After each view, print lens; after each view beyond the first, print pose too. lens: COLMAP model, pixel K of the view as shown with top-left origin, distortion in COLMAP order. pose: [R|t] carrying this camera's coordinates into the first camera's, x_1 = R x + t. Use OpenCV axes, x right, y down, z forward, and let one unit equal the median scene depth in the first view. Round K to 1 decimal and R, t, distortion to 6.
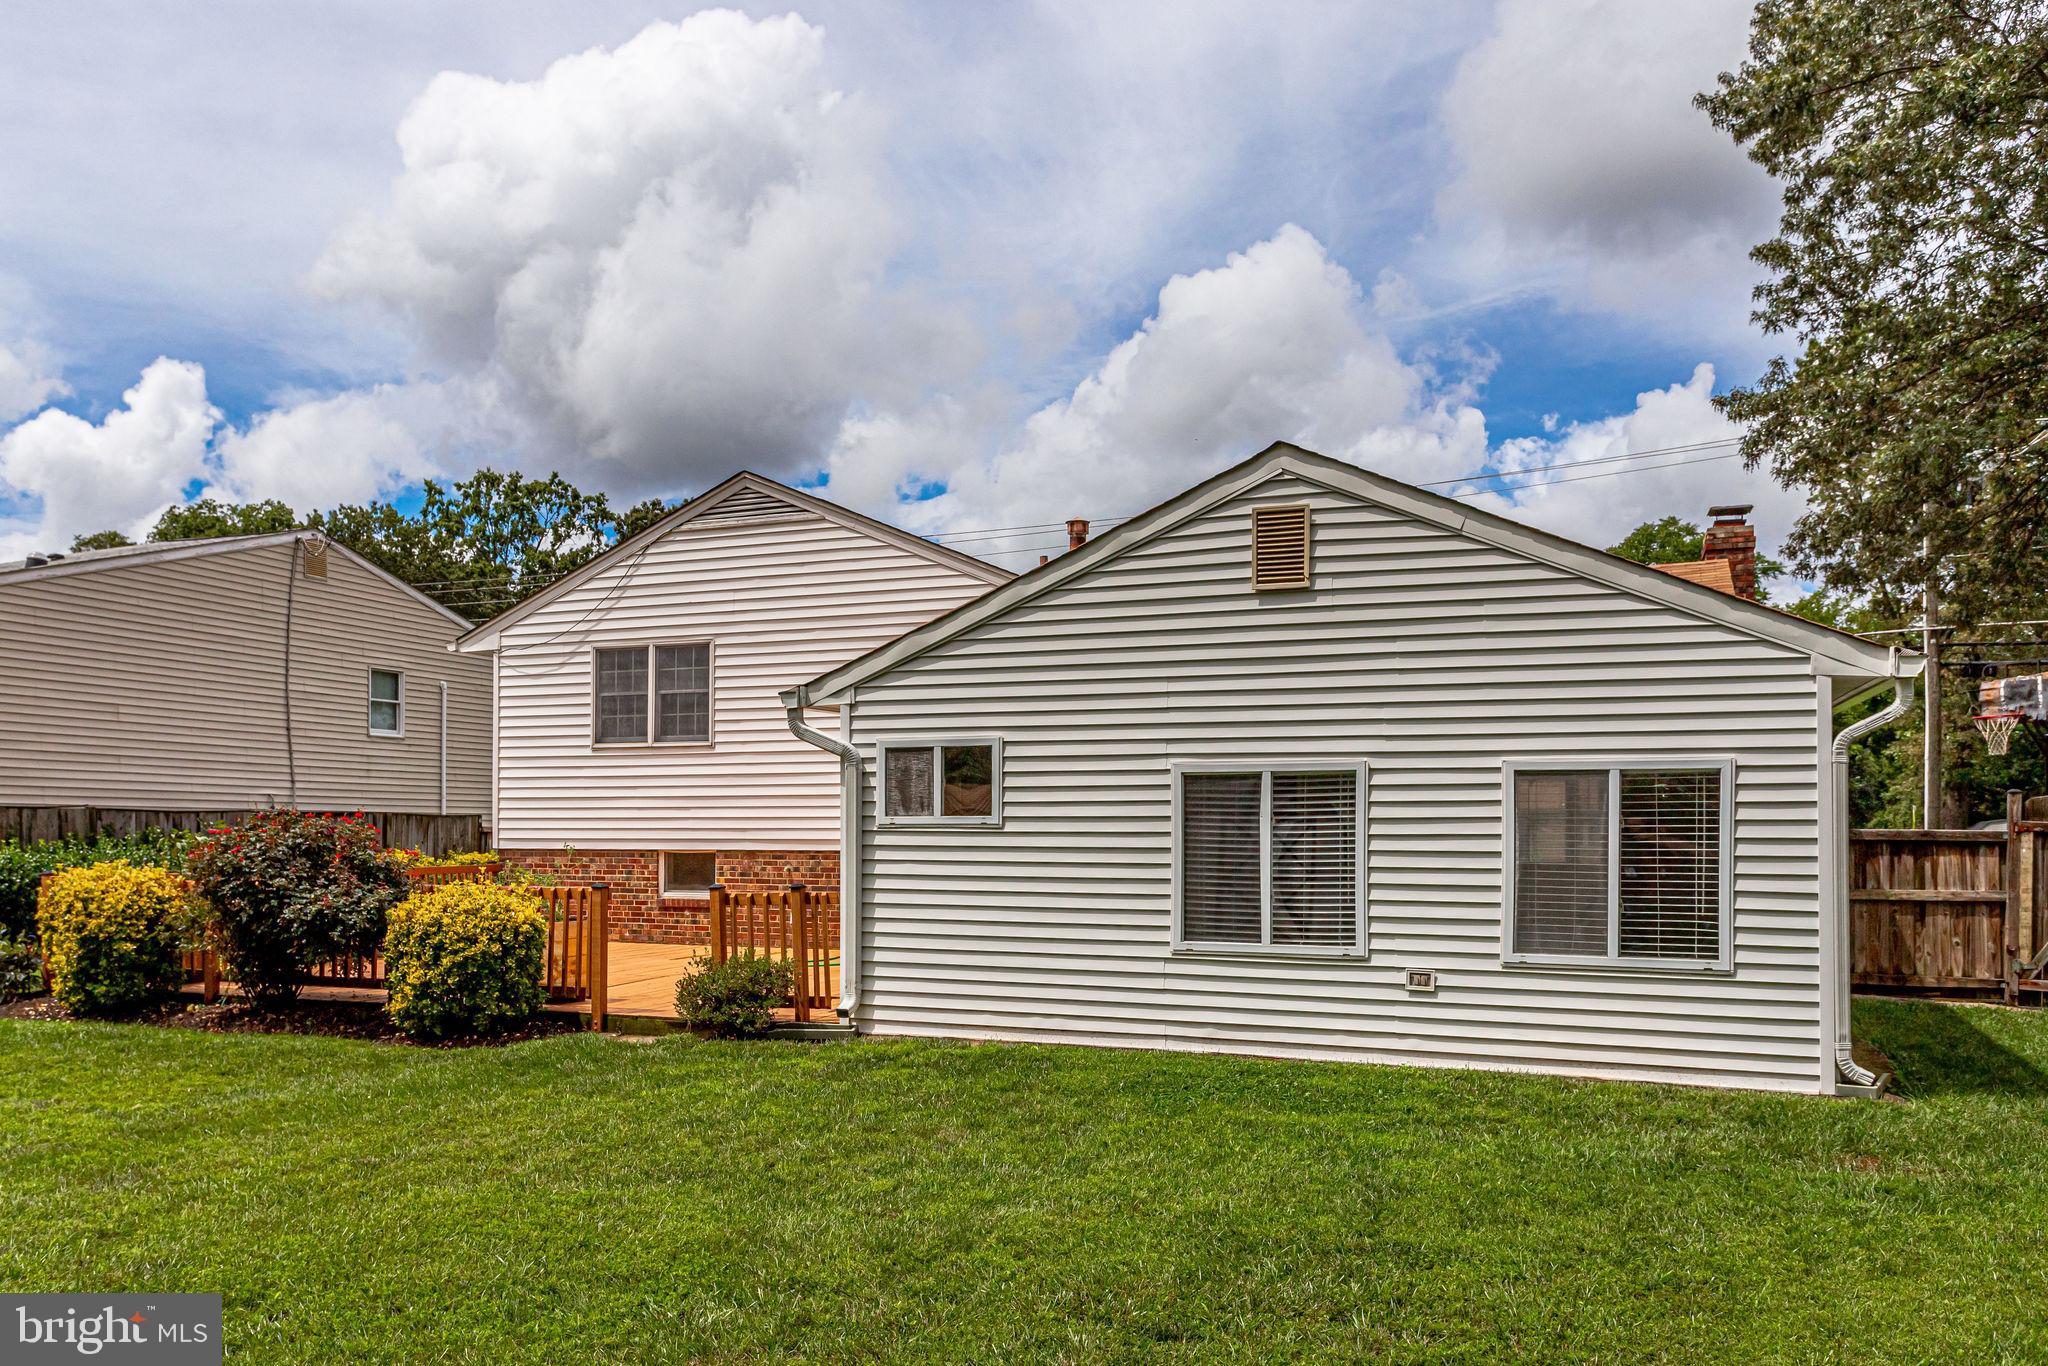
lens RADIAL K [[1590.4, 0, 1024.0], [0, 1590.4, 683.0], [0, 0, 1]] dist [0.004549, 0.006475]
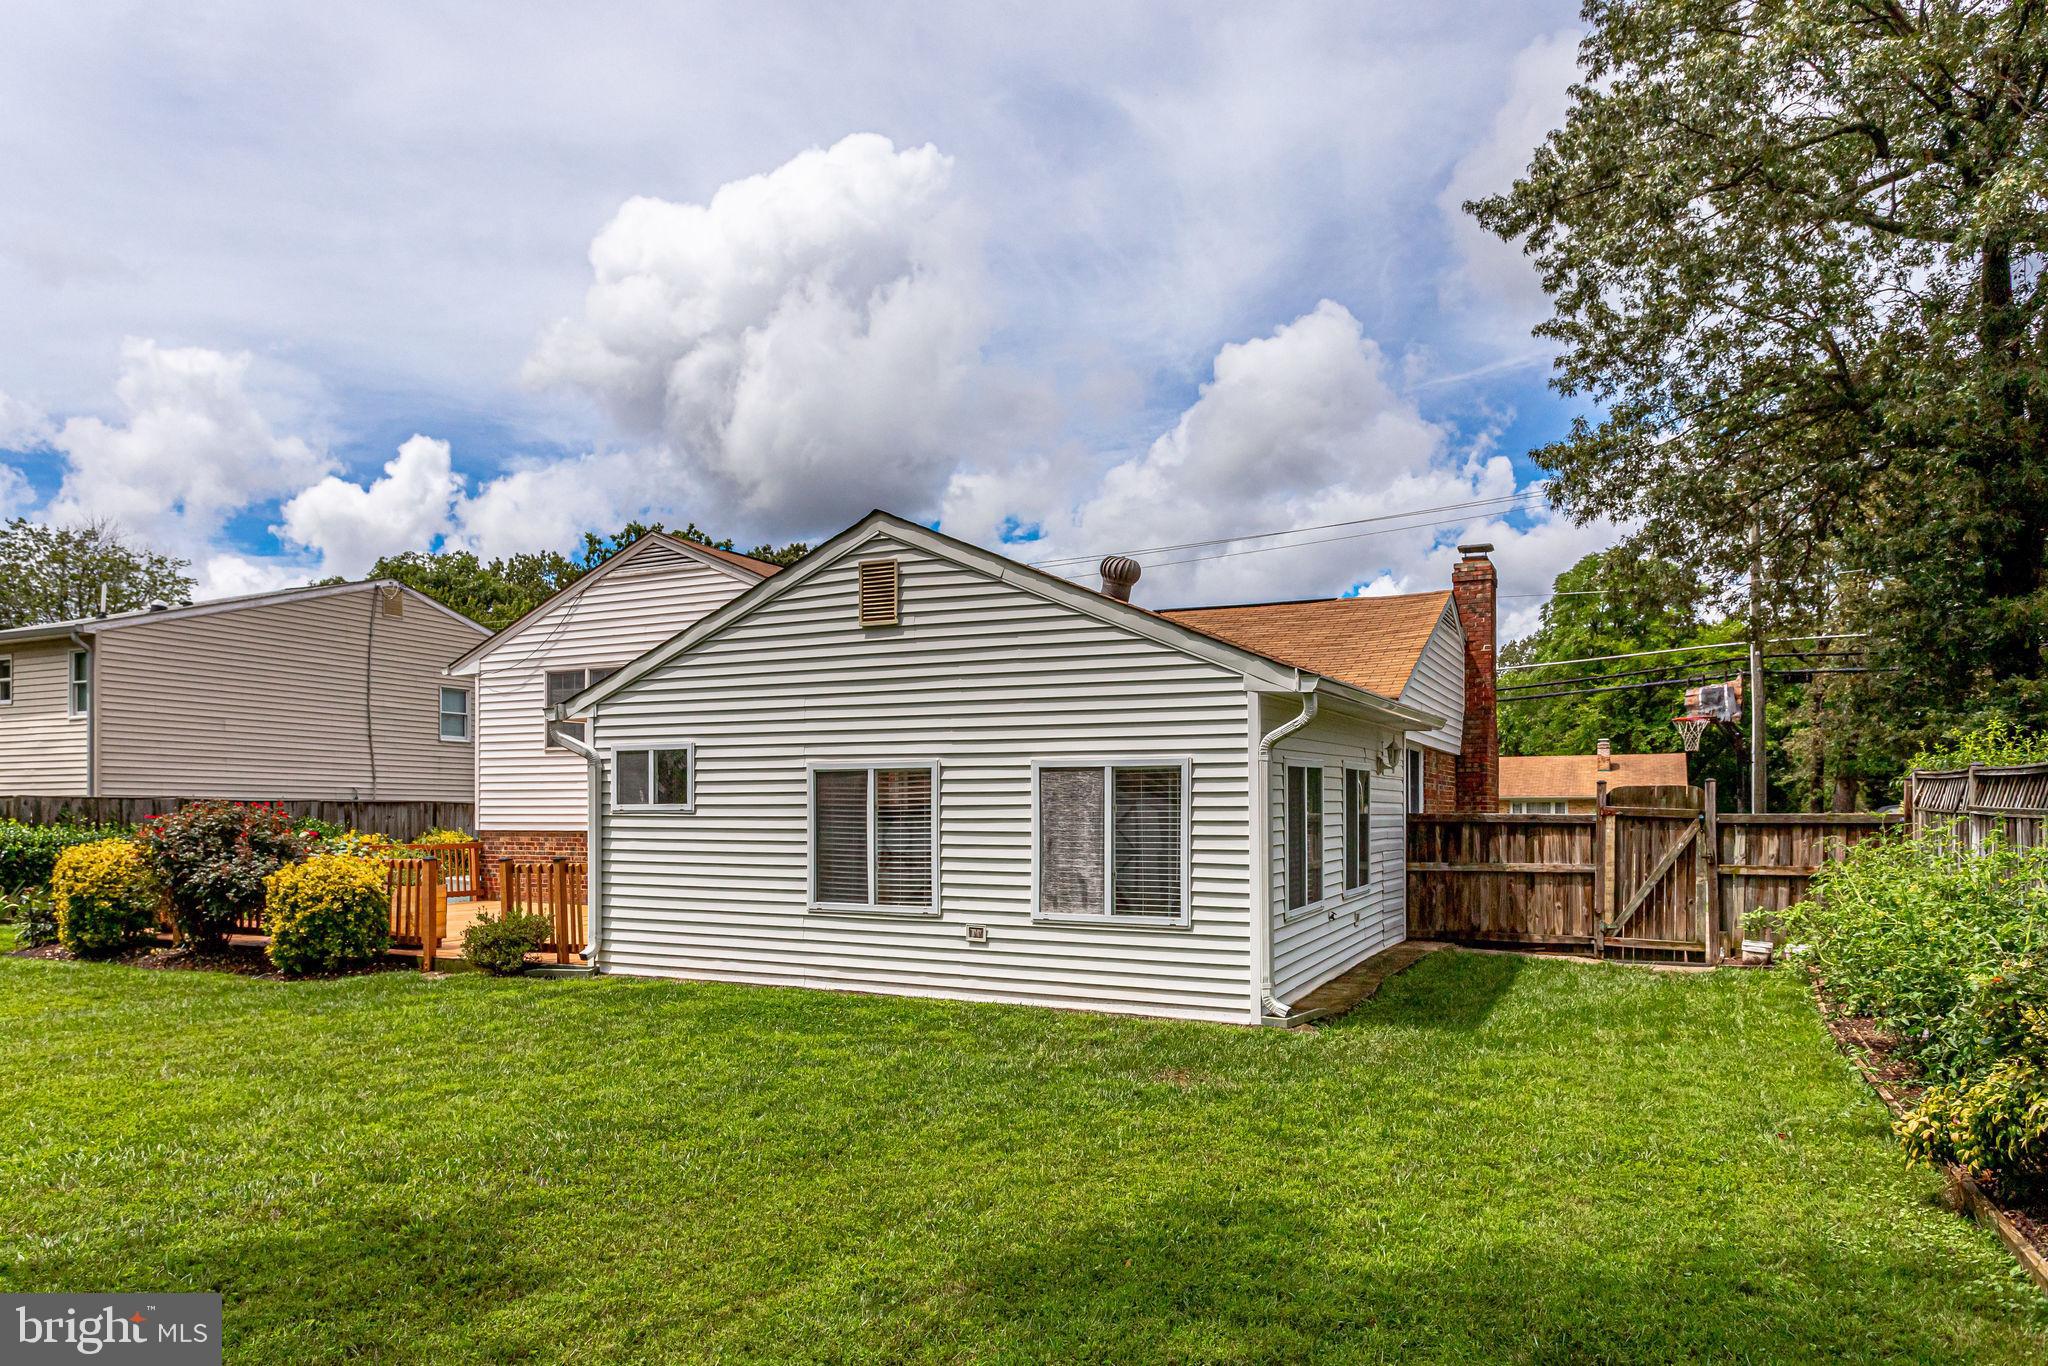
lens RADIAL K [[1336.6, 0, 1024.0], [0, 1336.6, 683.0], [0, 0, 1]] dist [-0.017882, 0.027782]
pose [[0.997246, -0.008480, -0.073681, 0.289747], [0.007981, 0.999943, -0.007064, -0.003722], [0.073736, 0.006457, 0.997257, -0.047297]]
